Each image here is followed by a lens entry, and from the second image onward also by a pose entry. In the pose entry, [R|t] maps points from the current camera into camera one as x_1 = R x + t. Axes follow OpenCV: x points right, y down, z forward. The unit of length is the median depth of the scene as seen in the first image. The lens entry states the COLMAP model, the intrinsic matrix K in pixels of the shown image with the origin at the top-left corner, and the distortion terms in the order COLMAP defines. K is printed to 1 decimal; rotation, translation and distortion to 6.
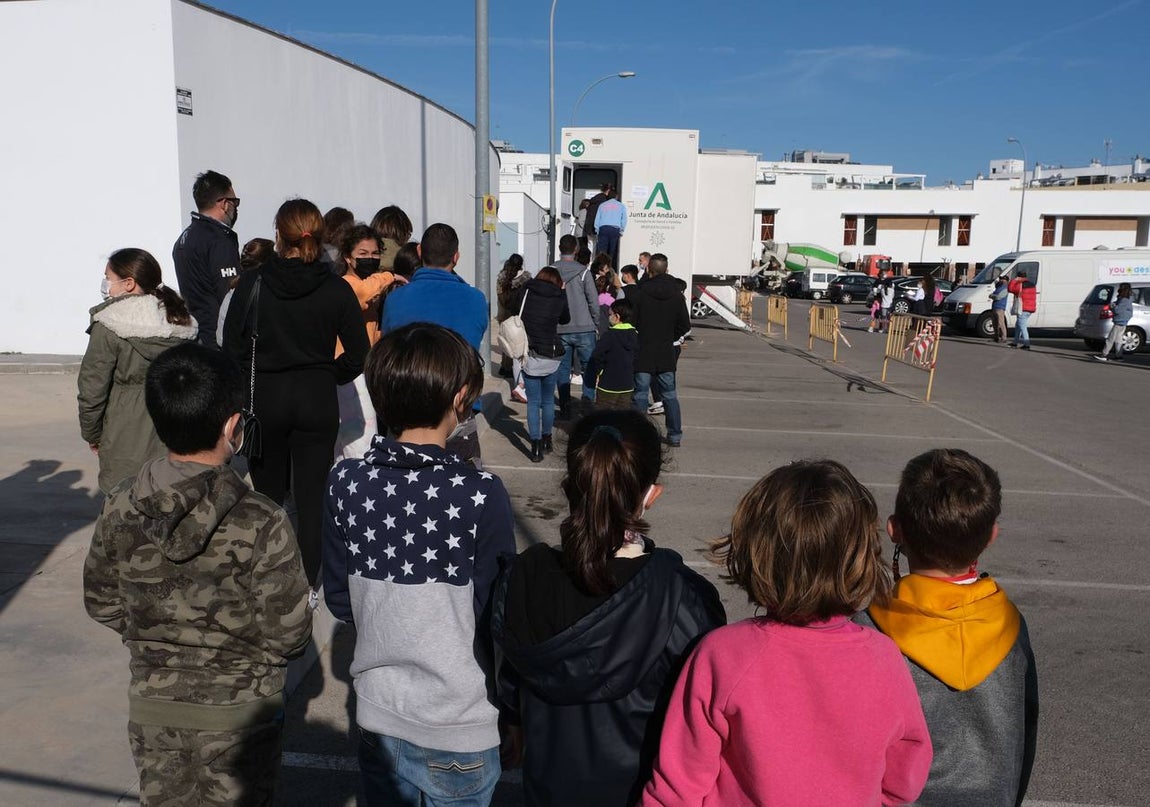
lens RADIAL K [[1092.1, 0, 541.4], [0, 1092.1, 501.5], [0, 0, 1]] dist [-0.085523, 0.155921]
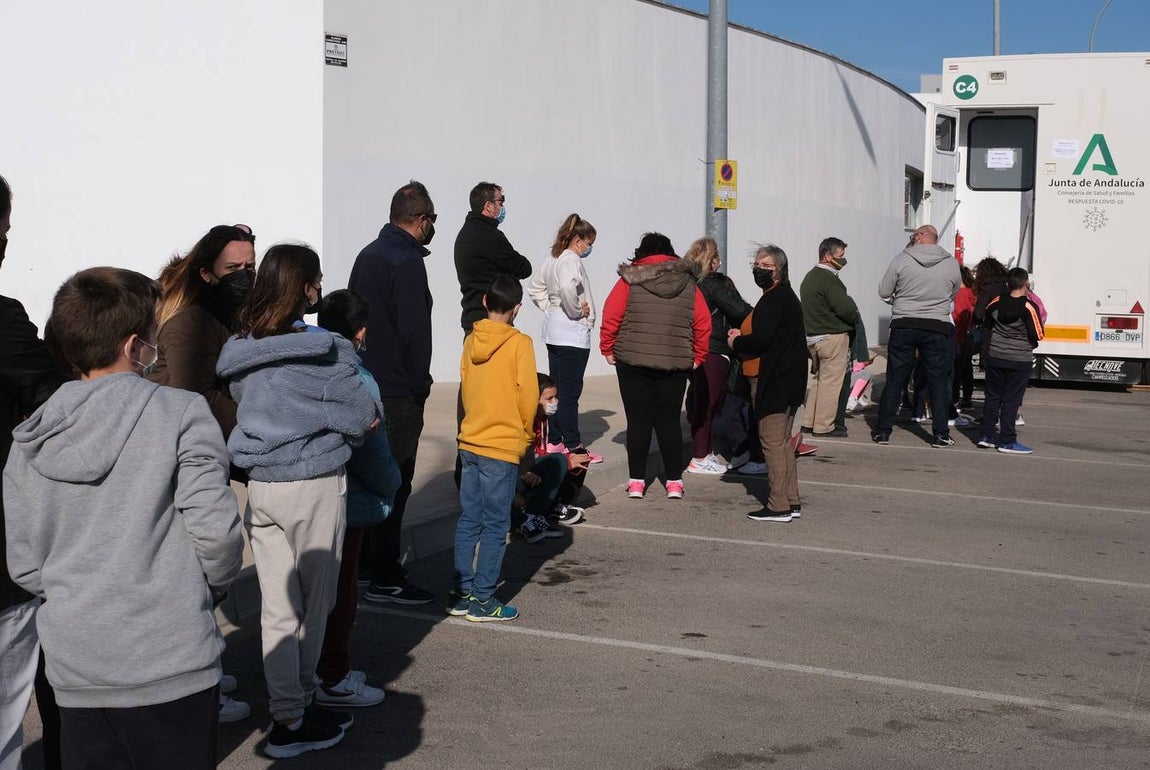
lens RADIAL K [[1691.7, 0, 491.7], [0, 1691.7, 325.7], [0, 0, 1]] dist [0.012265, 0.025810]
pose [[0.935602, 0.013082, -0.352813, 0.129257], [-0.075889, 0.983406, -0.164782, 0.011899], [0.344803, 0.180945, 0.921070, -0.033063]]
